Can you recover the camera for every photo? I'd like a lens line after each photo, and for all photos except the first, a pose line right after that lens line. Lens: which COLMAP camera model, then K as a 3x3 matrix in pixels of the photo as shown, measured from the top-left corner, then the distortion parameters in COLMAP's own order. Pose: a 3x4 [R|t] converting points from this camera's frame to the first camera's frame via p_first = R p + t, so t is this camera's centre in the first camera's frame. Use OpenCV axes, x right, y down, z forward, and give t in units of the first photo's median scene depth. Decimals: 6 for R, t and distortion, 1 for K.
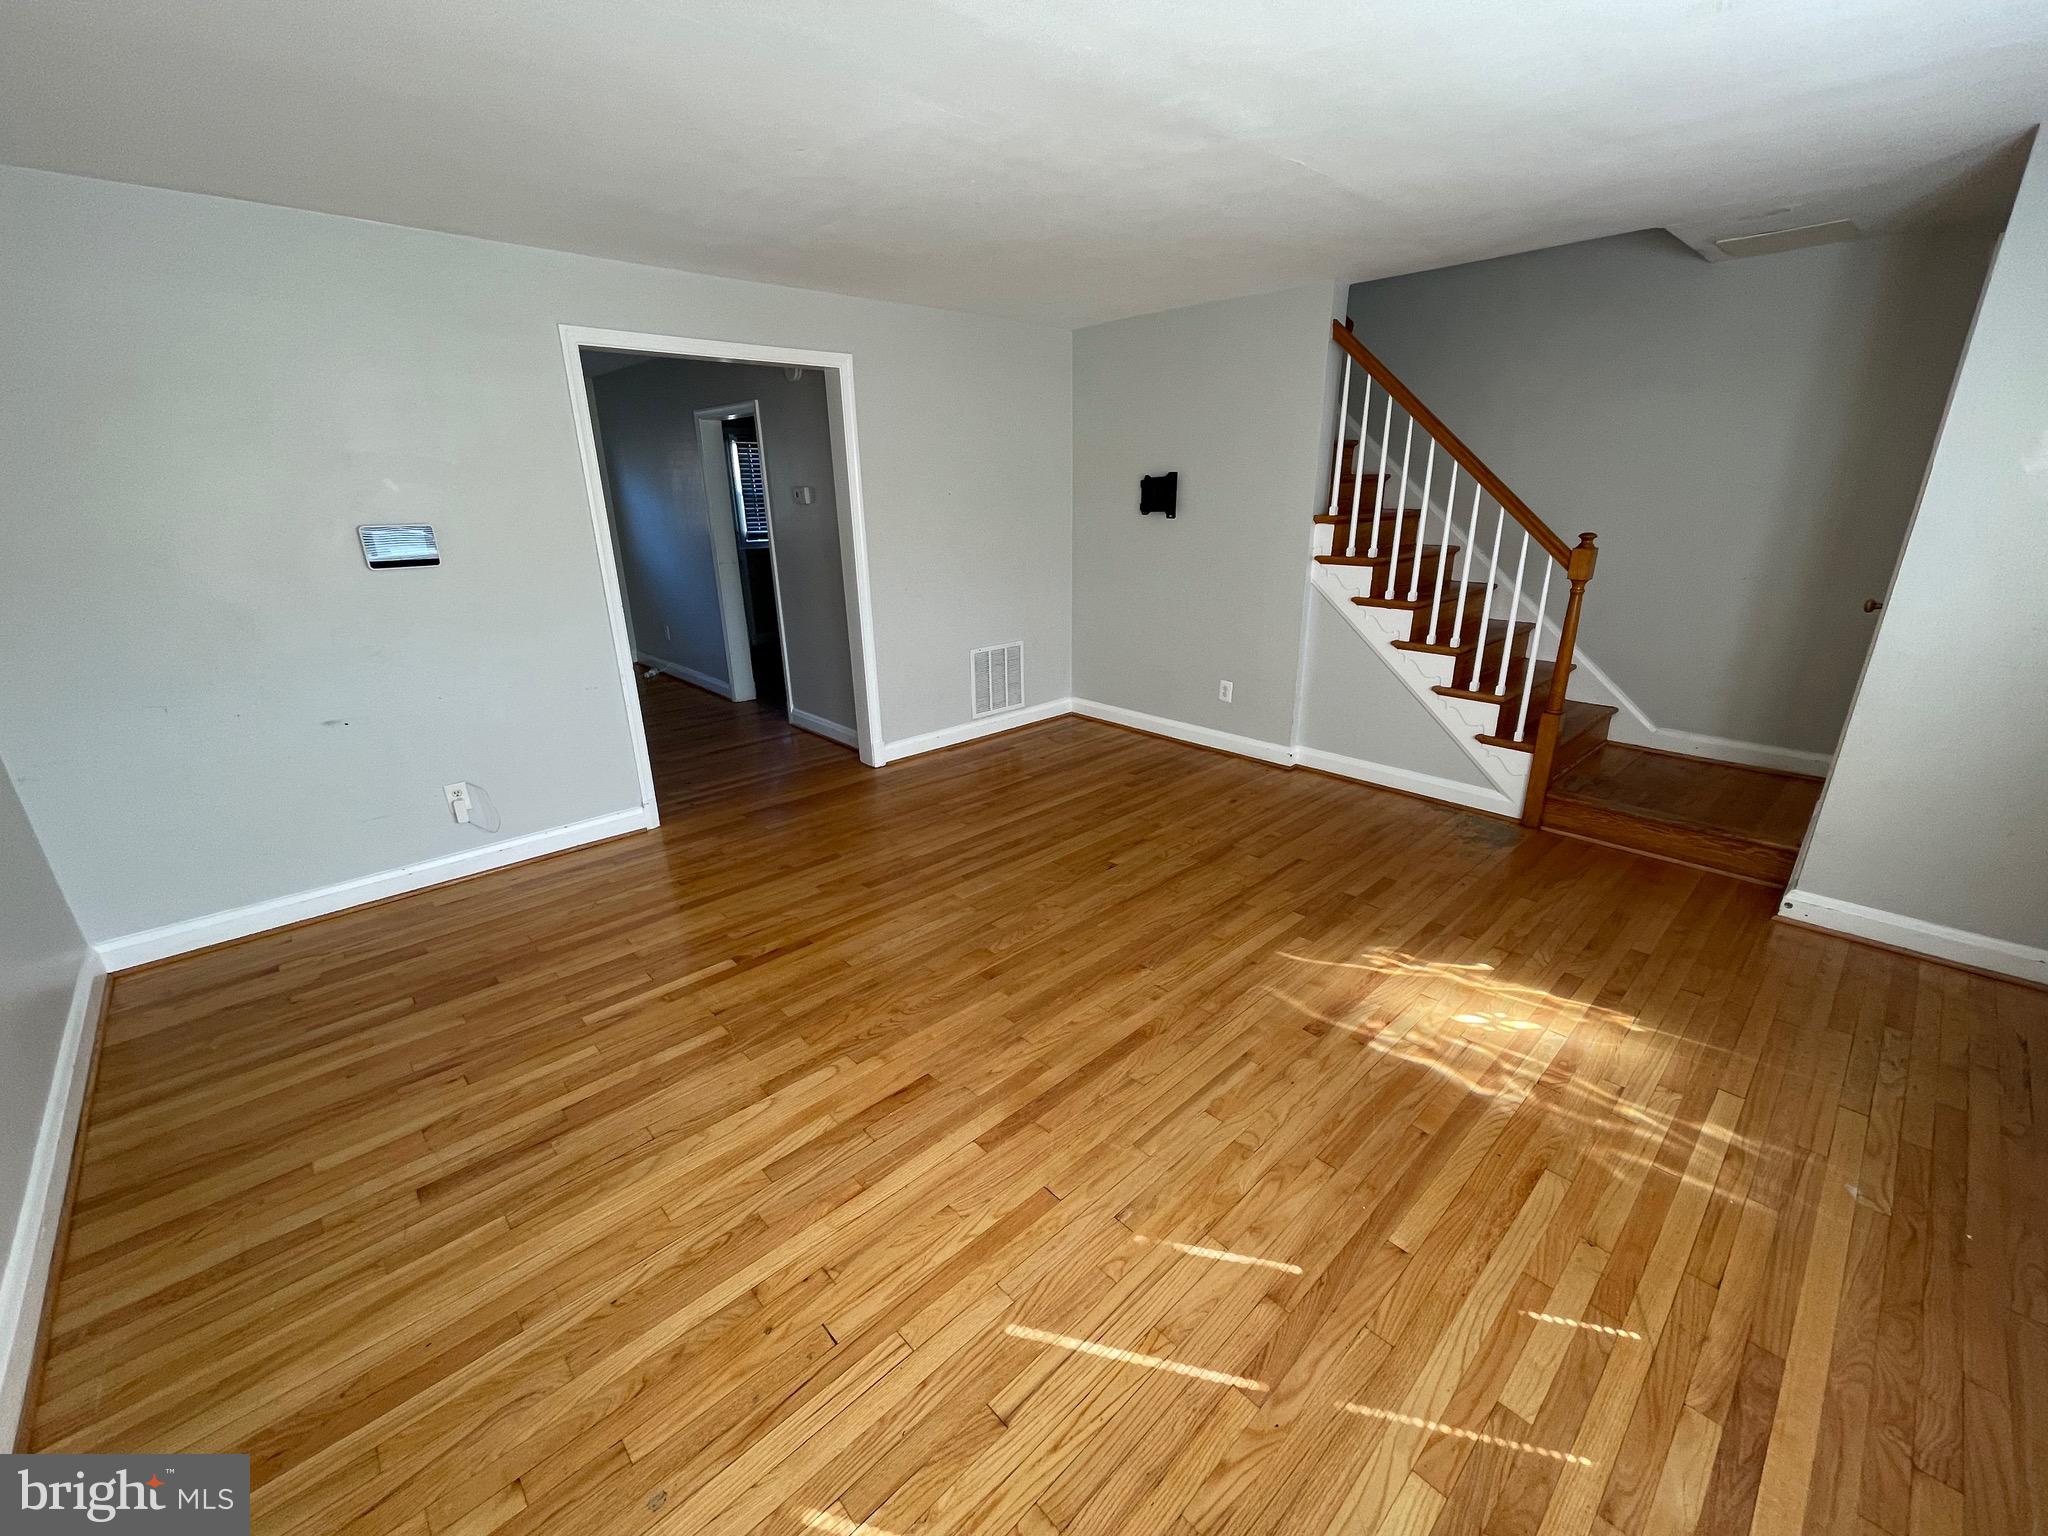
lens RADIAL K [[835.0, 0, 1022.6], [0, 835.0, 765.5], [0, 0, 1]] dist [0.002228, -0.000689]
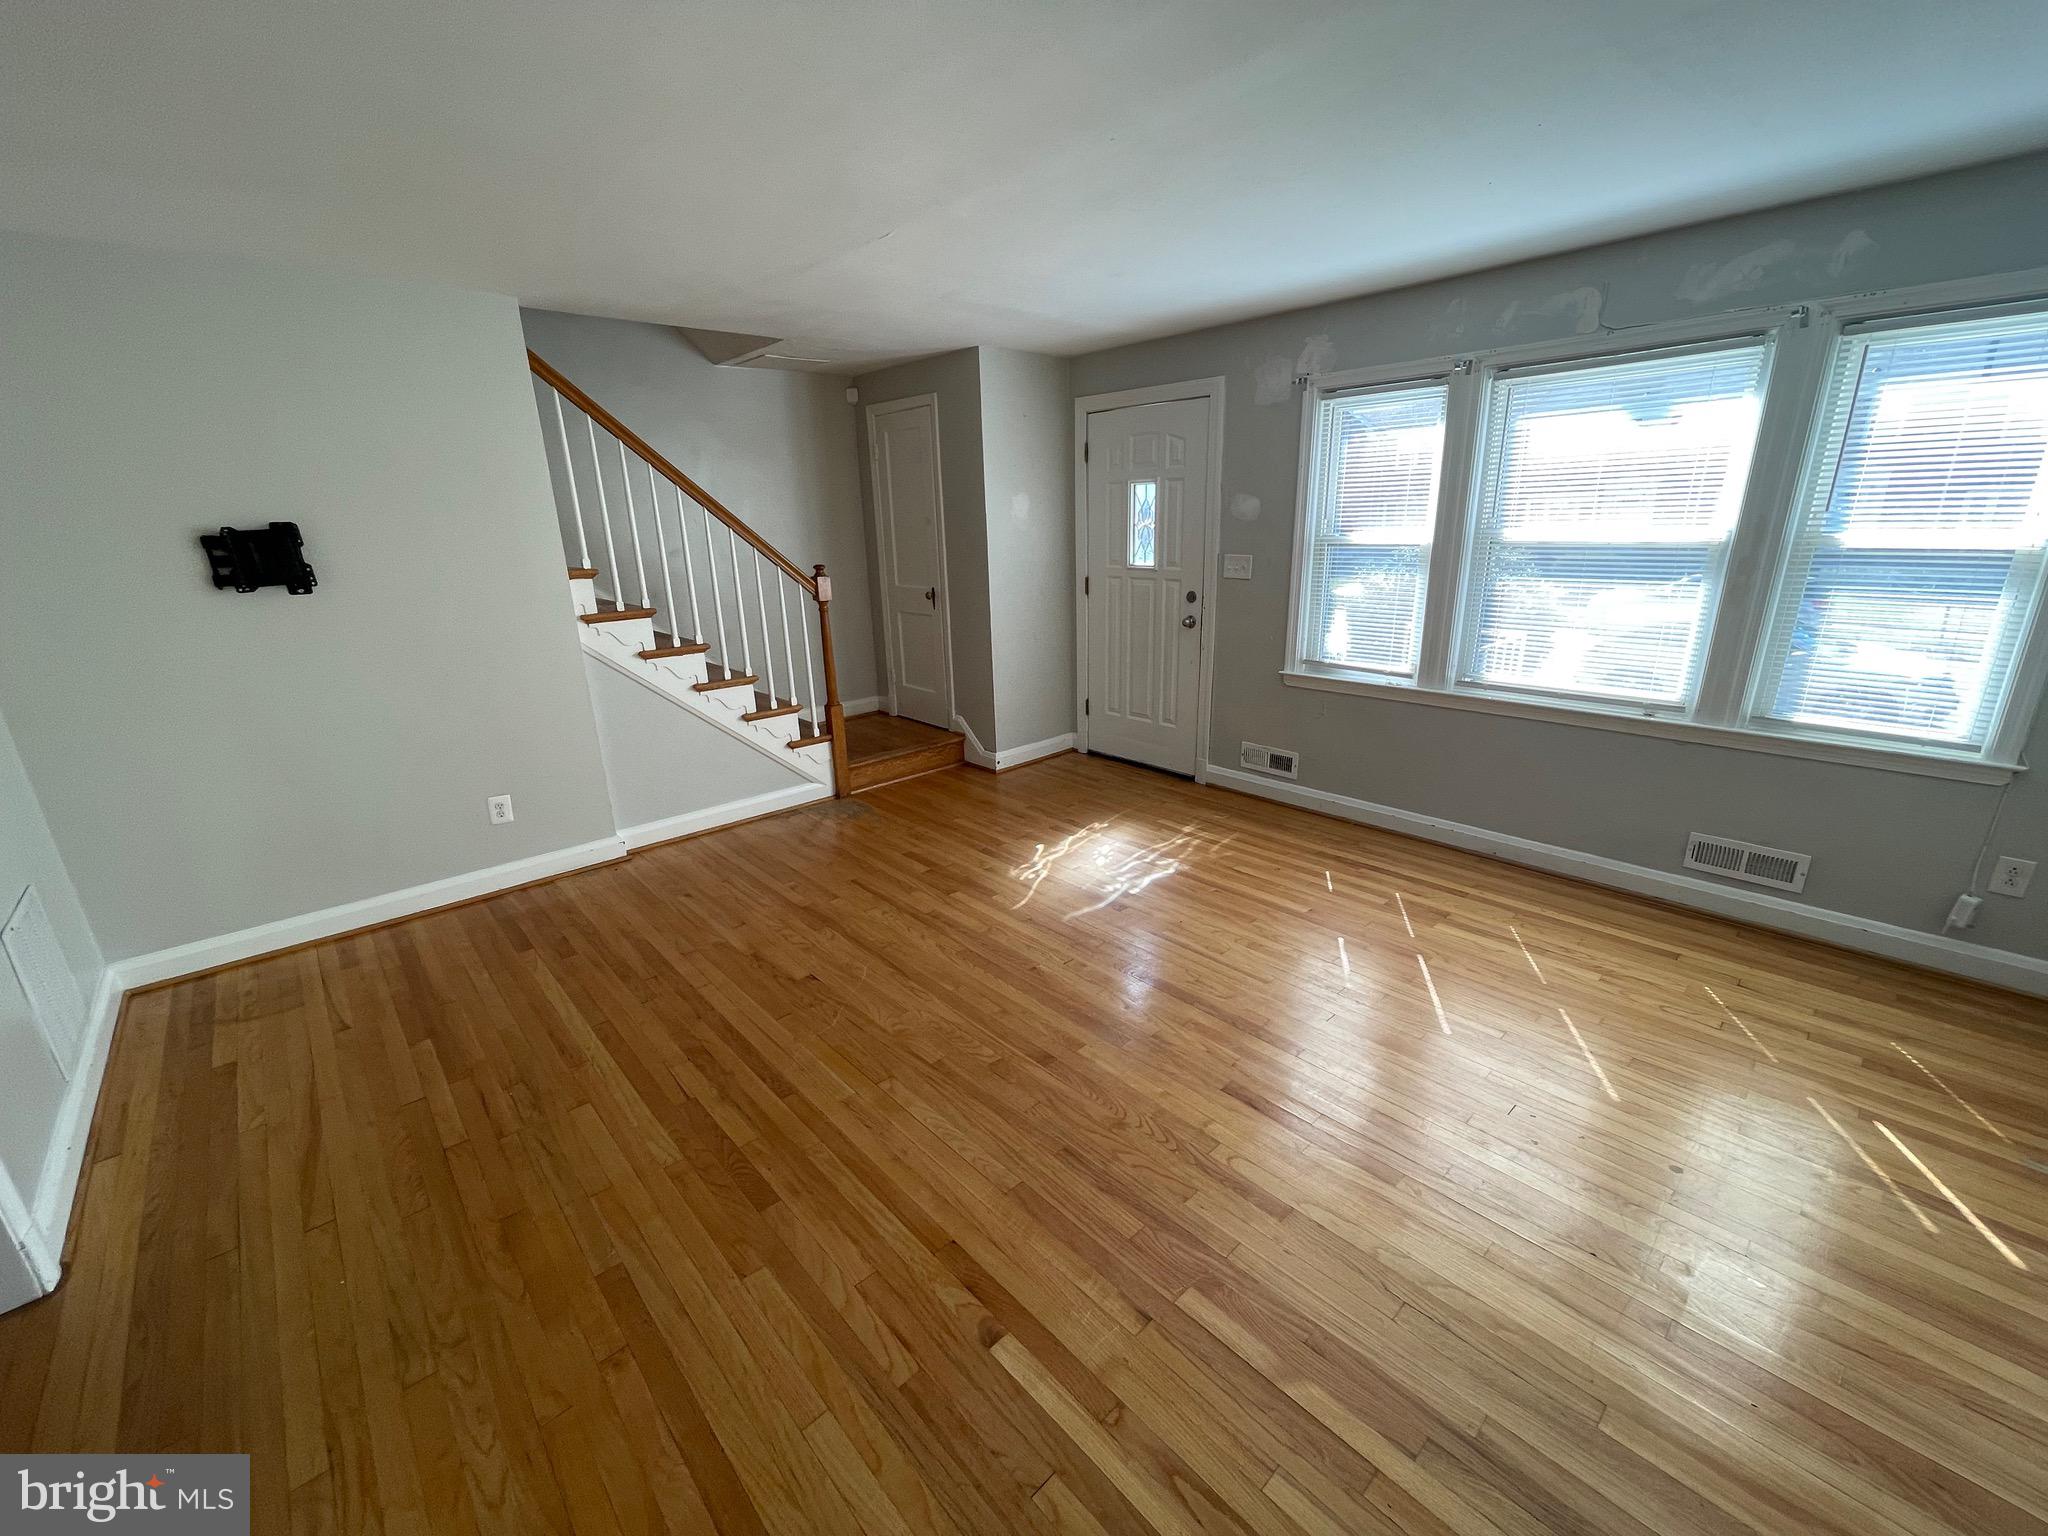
lens RADIAL K [[835.0, 0, 1031.5], [0, 835.0, 772.1], [0, 0, 1]] dist [0.002228, -0.000689]
pose [[0.001681, -0.280773, 0.959773, -0.606721], [0.346334, 0.900538, 0.262838, -0.198415], [-0.938110, 0.331960, 0.098755, 0.615576]]
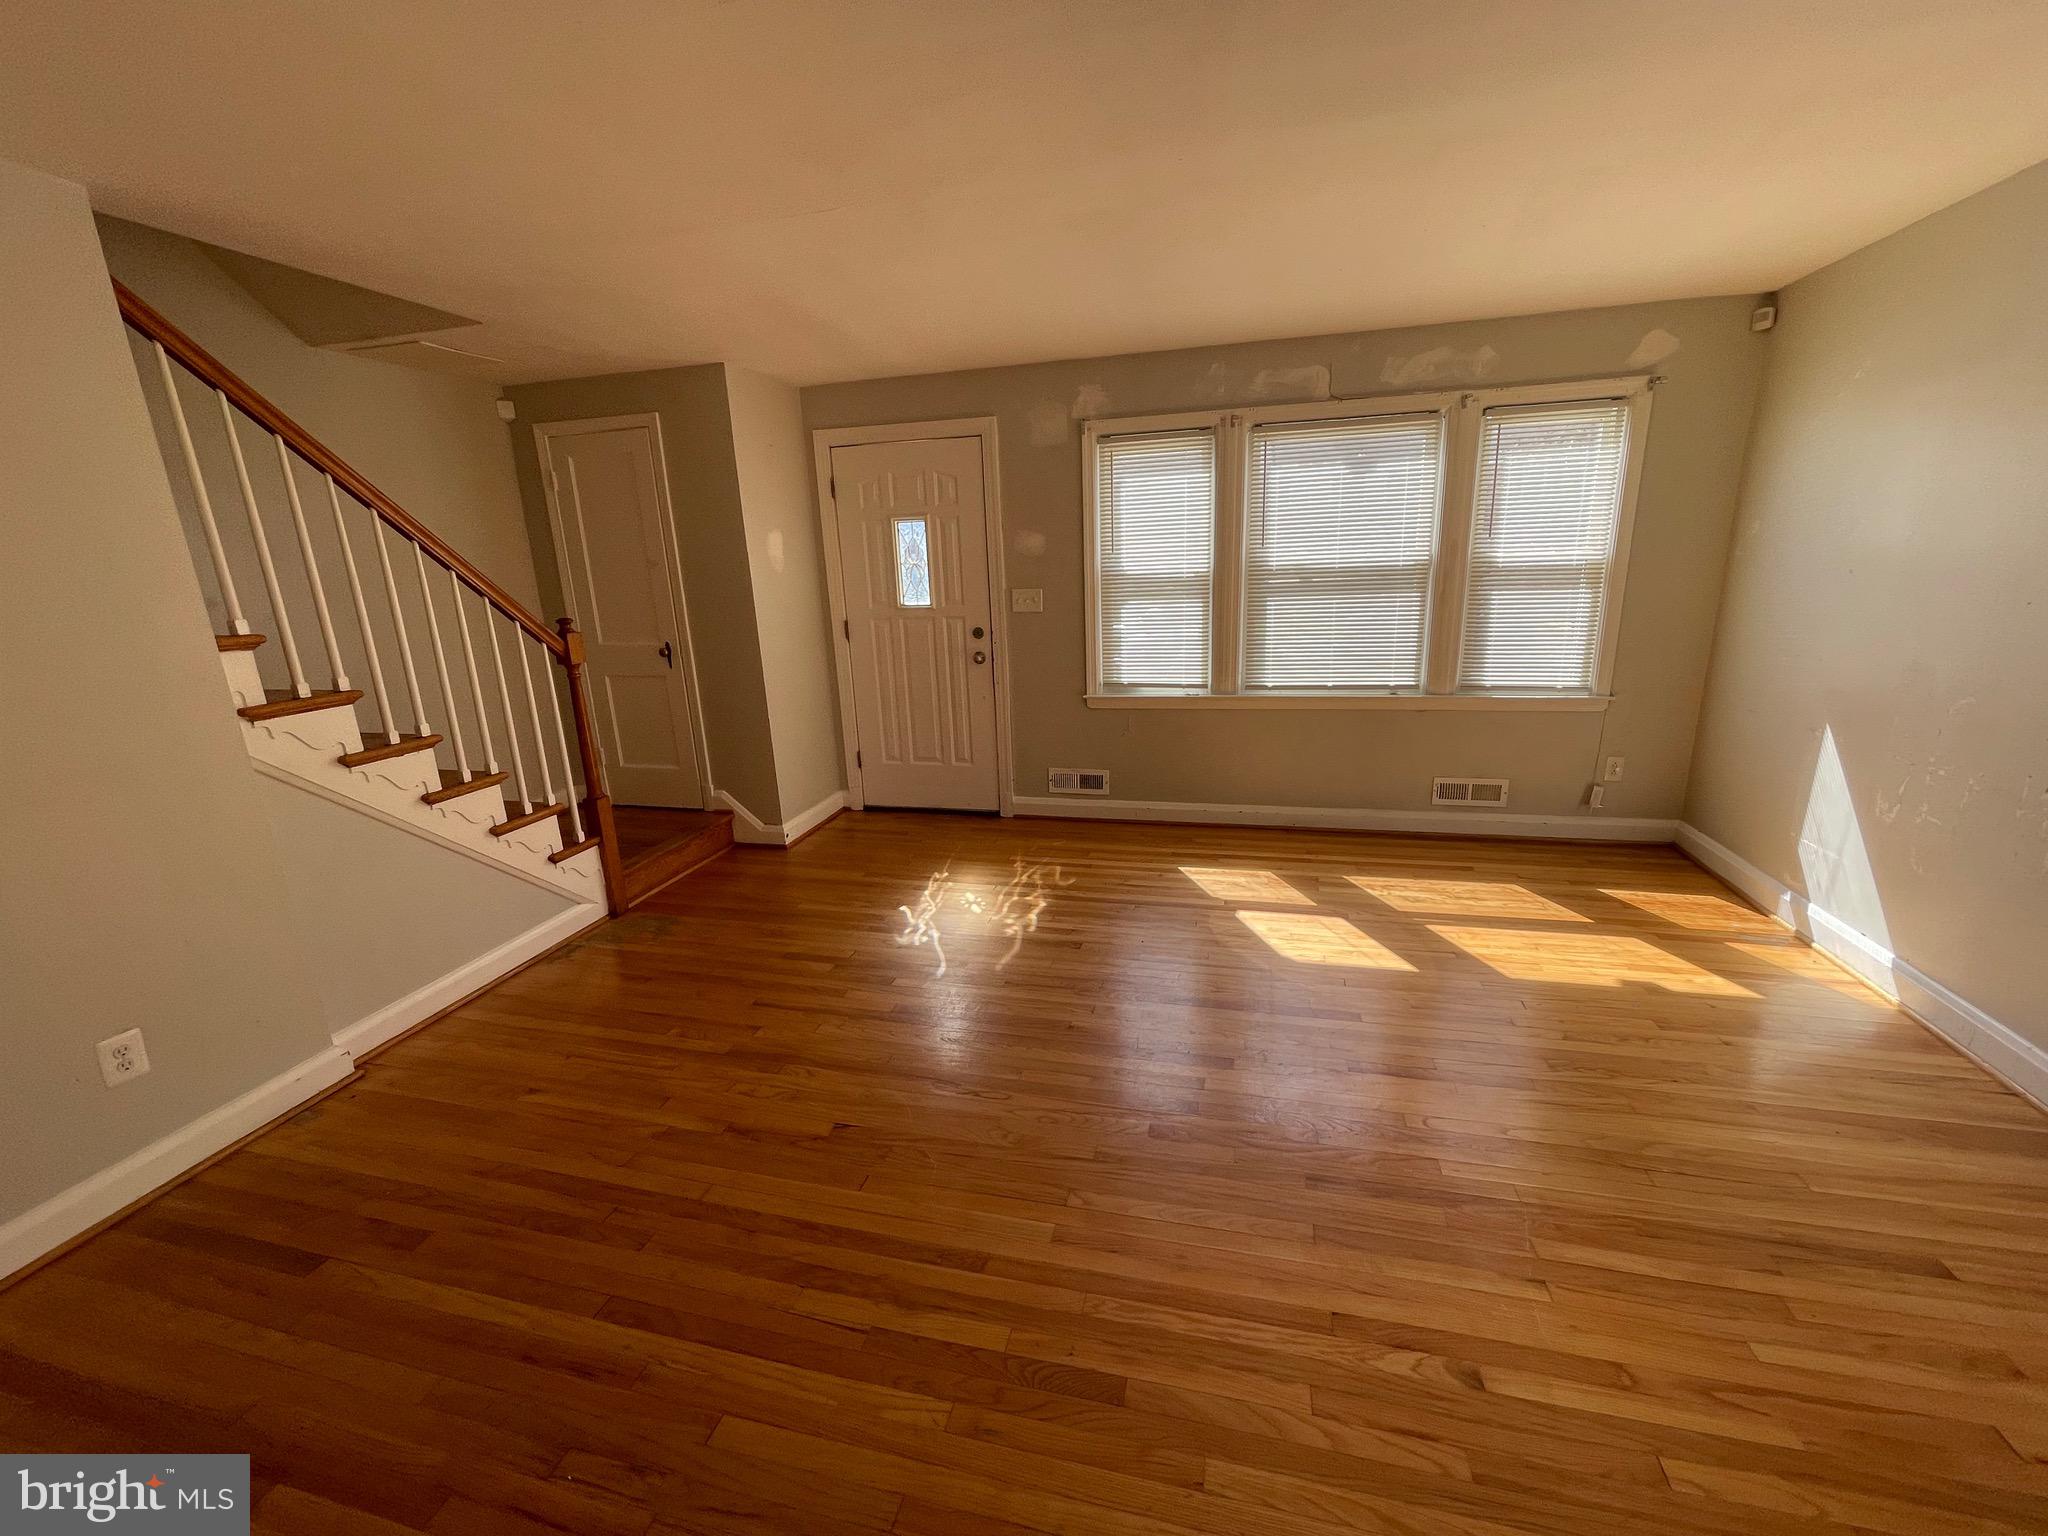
lens RADIAL K [[835.0, 0, 1029.9], [0, 835.0, 768.9], [0, 0, 1]] dist [0.002228, -0.000689]
pose [[-0.541756, -0.174915, 0.822135, -0.434215], [0.315007, 0.864570, 0.391521, -0.311757], [-0.779276, 0.471087, -0.413286, 0.979040]]
